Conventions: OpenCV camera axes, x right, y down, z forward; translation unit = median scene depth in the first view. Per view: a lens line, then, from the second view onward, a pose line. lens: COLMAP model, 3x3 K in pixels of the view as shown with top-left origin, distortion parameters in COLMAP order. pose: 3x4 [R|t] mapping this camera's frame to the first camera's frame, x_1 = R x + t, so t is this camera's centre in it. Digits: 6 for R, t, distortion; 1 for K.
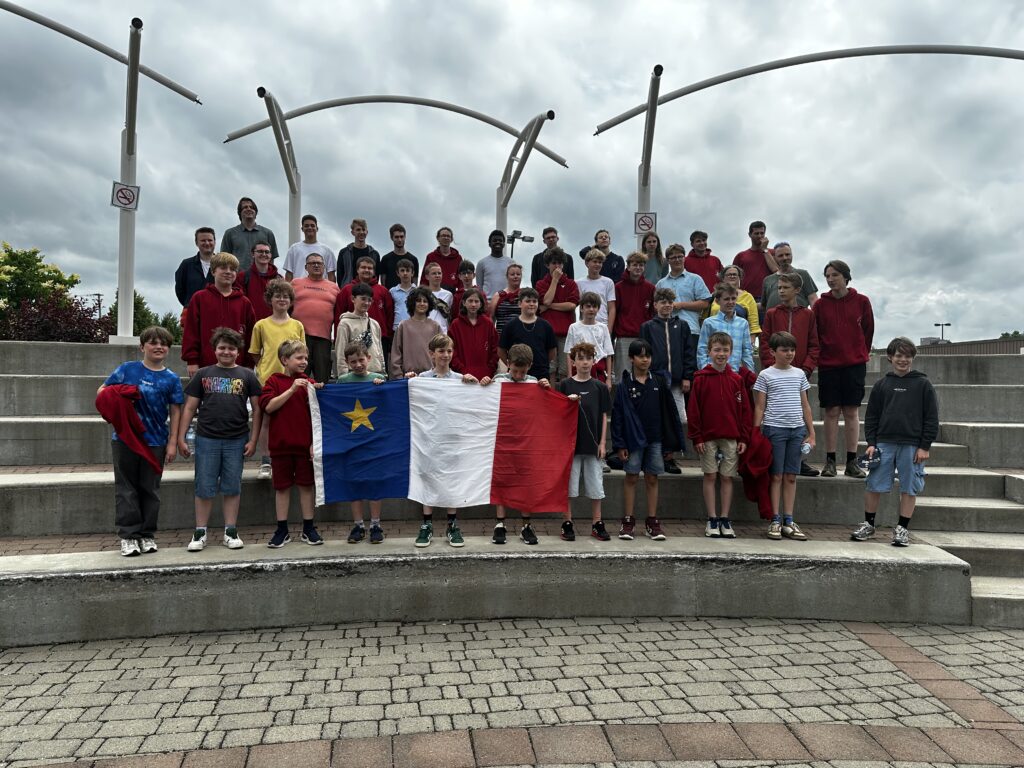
lens RADIAL K [[737.7, 0, 512.0], [0, 737.7, 384.0], [0, 0, 1]] dist [0.035444, -0.034427]
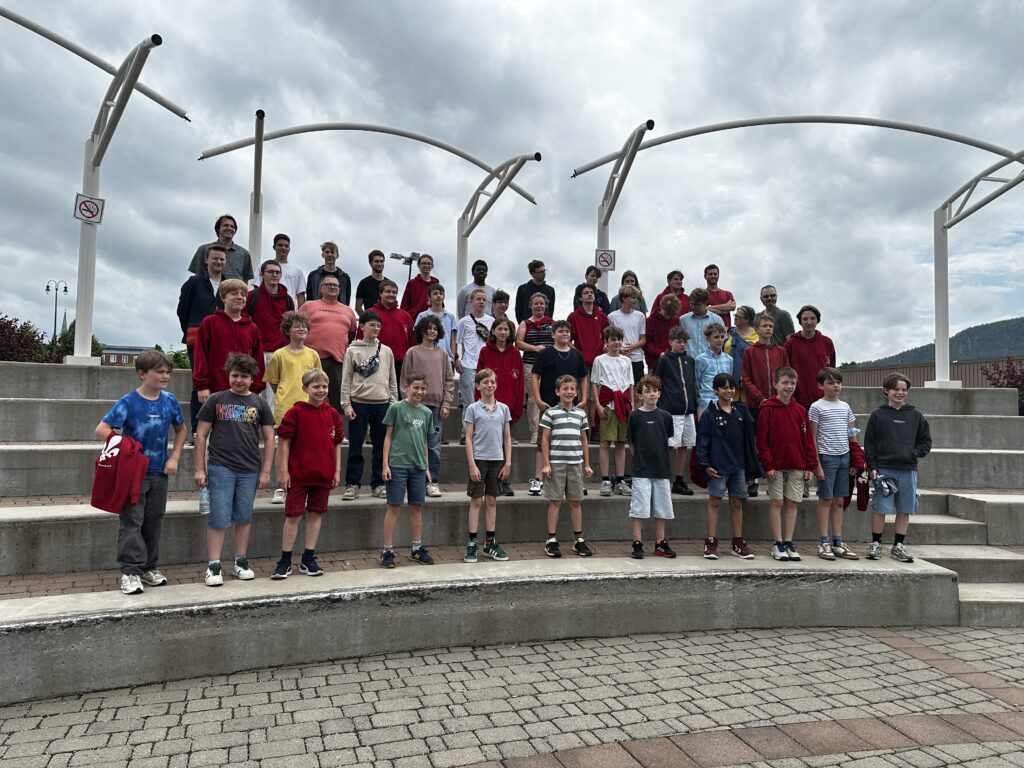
lens RADIAL K [[738.3, 0, 511.5], [0, 738.3, 374.1], [0, 0, 1]] dist [0.027687, -0.023372]
pose [[0.984138, 0.016436, 0.176641, -0.294451], [-0.008745, 0.998983, -0.044227, -0.010325], [-0.177188, 0.041981, 0.983281, -0.032112]]
